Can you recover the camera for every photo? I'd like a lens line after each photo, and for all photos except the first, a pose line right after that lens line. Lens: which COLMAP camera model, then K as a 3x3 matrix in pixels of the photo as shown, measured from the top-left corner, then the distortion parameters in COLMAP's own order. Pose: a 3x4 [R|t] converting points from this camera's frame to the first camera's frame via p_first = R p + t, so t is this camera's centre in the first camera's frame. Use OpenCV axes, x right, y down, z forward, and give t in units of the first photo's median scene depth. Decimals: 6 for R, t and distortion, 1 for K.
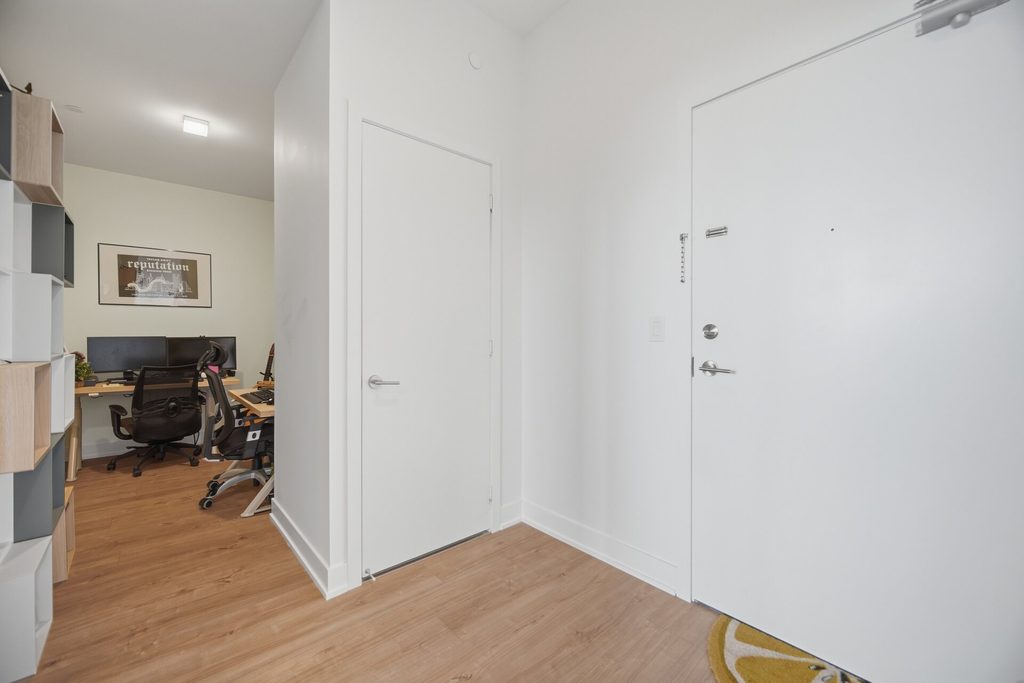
lens RADIAL K [[414.1, 0, 513.5], [0, 414.1, 339.4], [0, 0, 1]] dist [-0.001557, -0.000020]
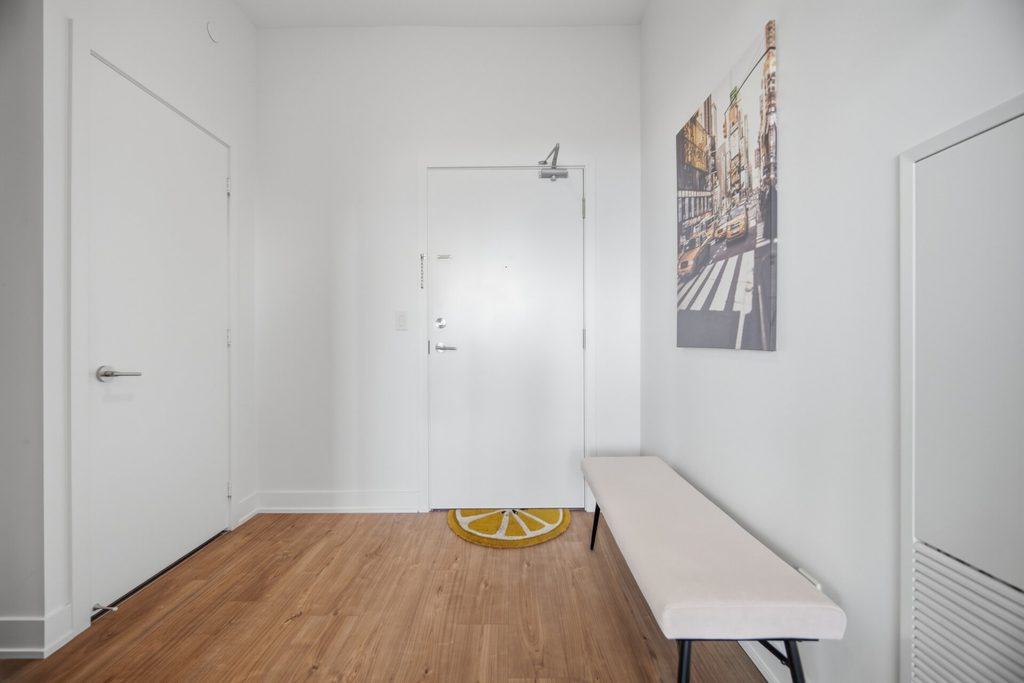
lens RADIAL K [[410.6, 0, 511.6], [0, 410.6, 346.4], [0, 0, 1]] dist [-0.006922, 0.000339]
pose [[0.658334, -0.011322, 0.752641, -0.463008], [0.008856, 0.999934, 0.007295, 0.054649], [-0.752674, 0.001863, 0.658391, -0.159818]]
